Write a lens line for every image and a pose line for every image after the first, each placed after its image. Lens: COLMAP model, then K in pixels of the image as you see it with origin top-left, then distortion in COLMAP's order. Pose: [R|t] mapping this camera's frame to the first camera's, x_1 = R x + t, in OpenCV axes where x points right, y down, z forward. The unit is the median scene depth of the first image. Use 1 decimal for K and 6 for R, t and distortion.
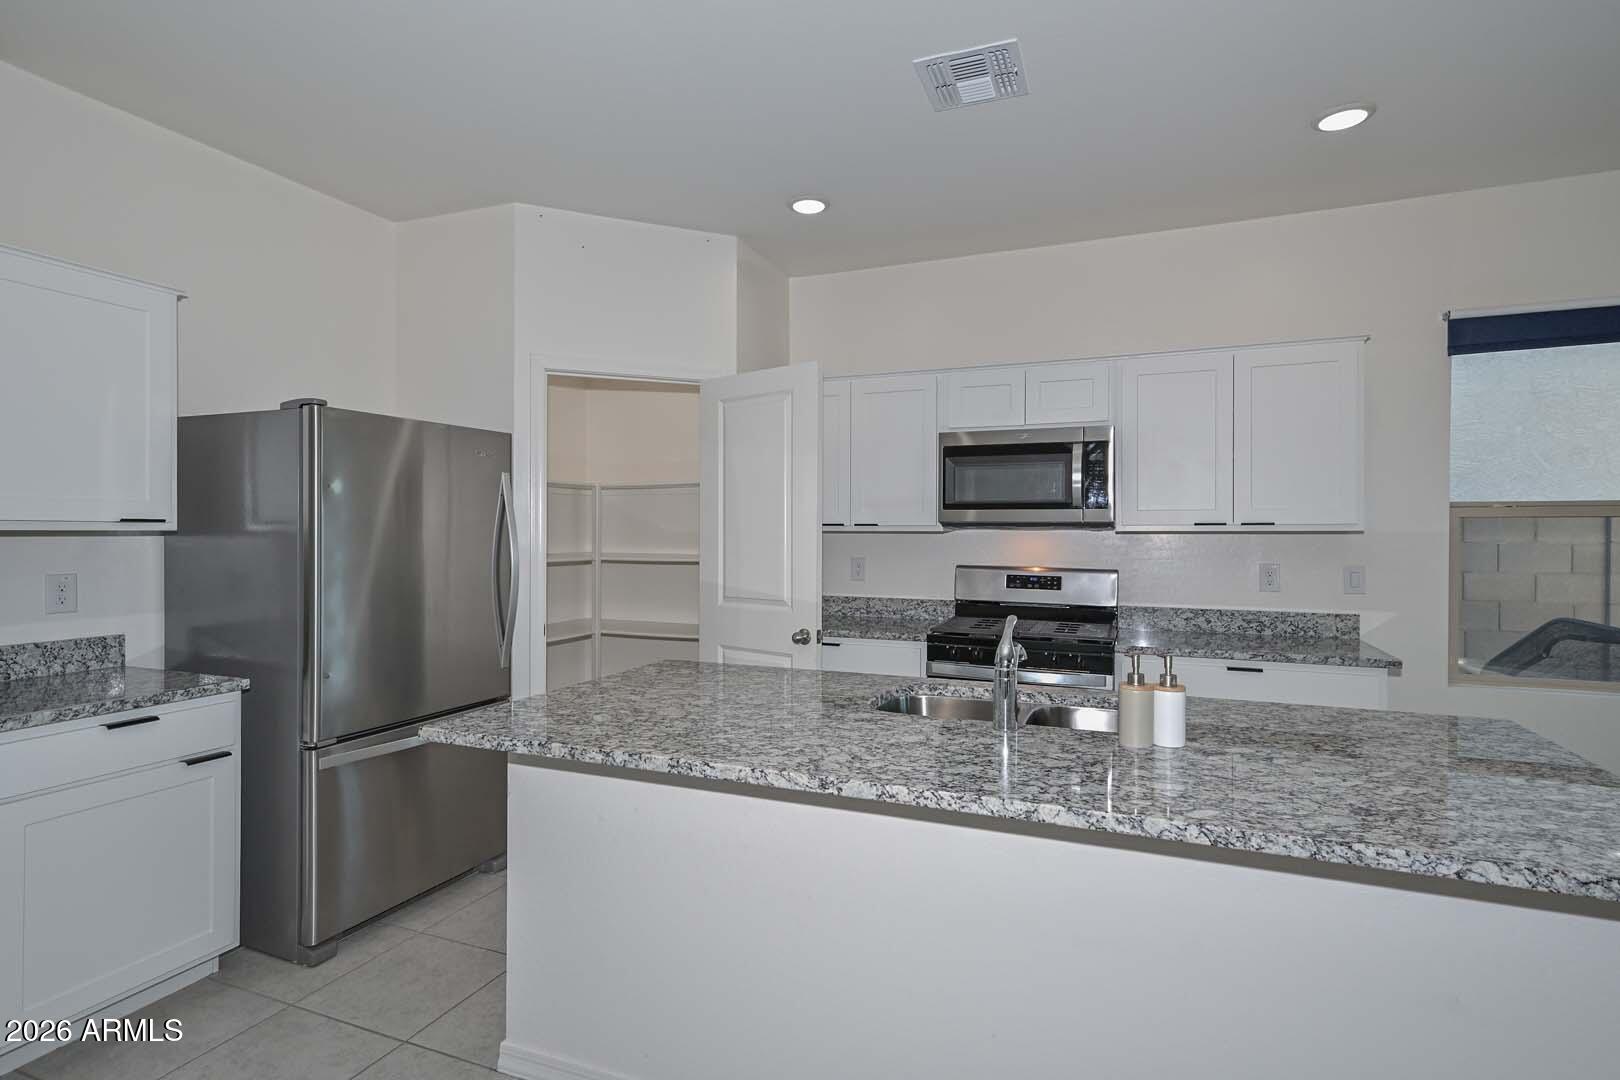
lens RADIAL K [[816.4, 0, 811.3], [0, 816.4, 536.0], [0, 0, 1]] dist [0.009476, -0.000071]
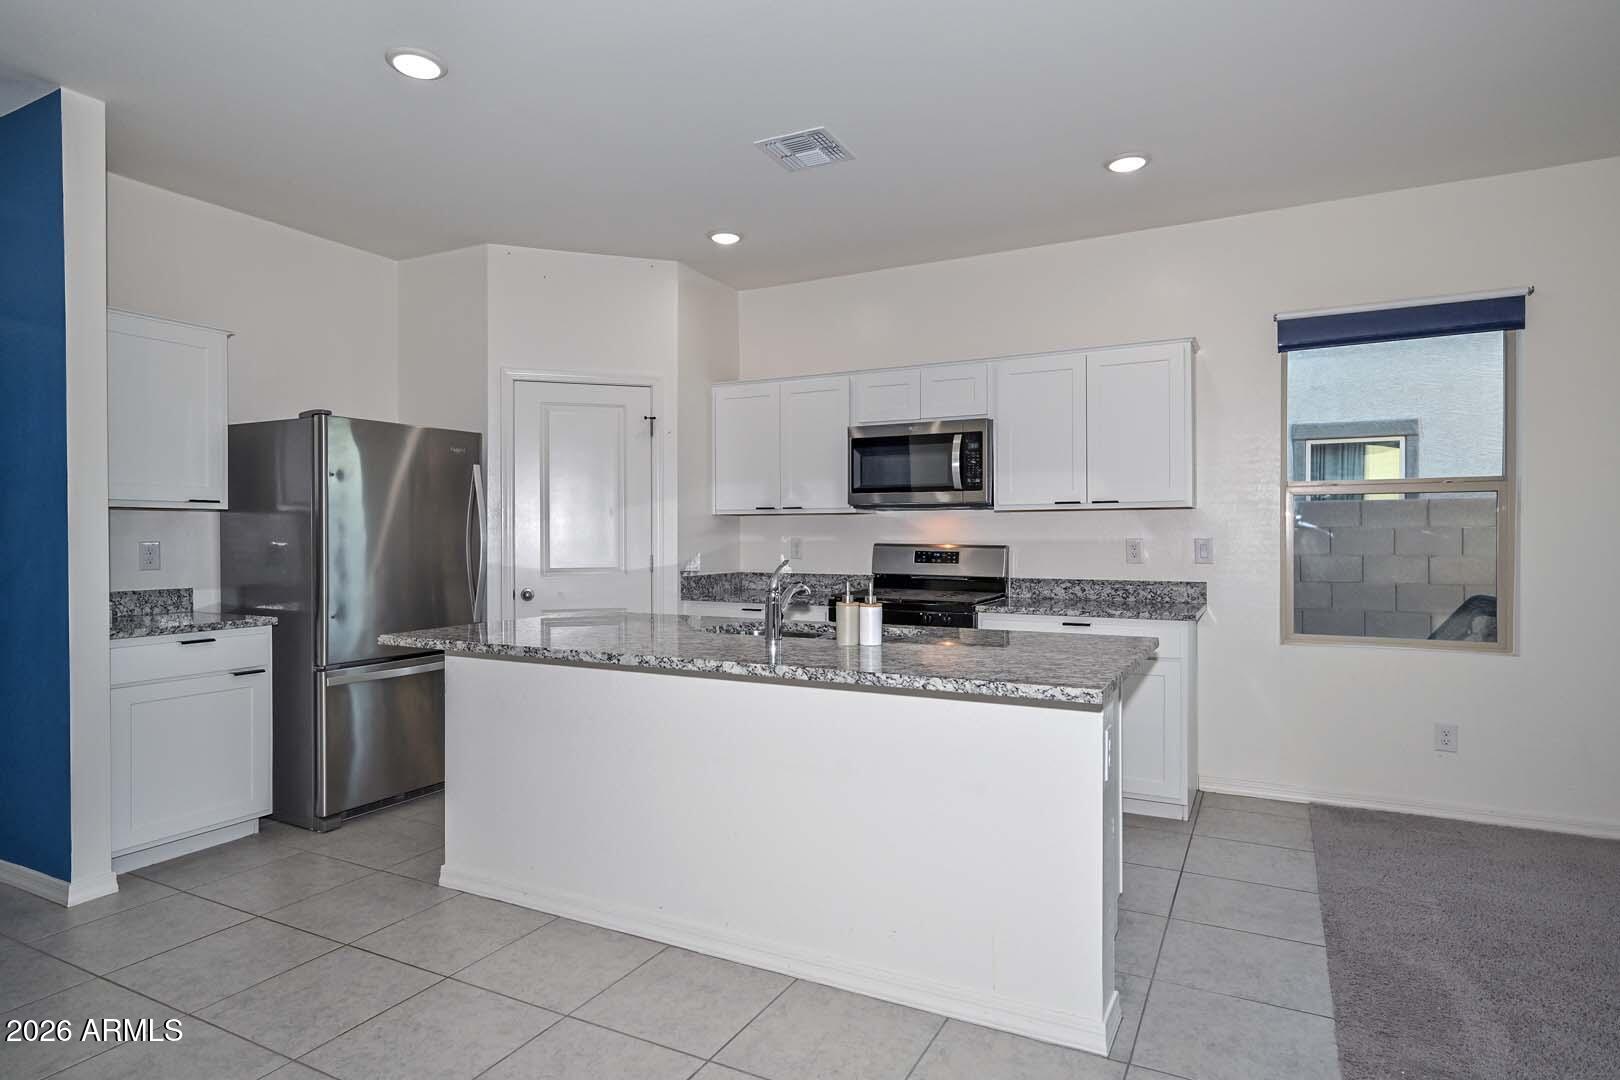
lens RADIAL K [[893.0, 0, 810.0], [0, 893.0, 540.0], [0, 0, 1]] dist [0.001724, 0.001000]
pose [[0.995558, -0.003535, -0.094082, 0.274092], [0.003576, 0.999994, 0.000269, 0.040727], [0.094081, -0.000604, 0.995564, -0.321797]]
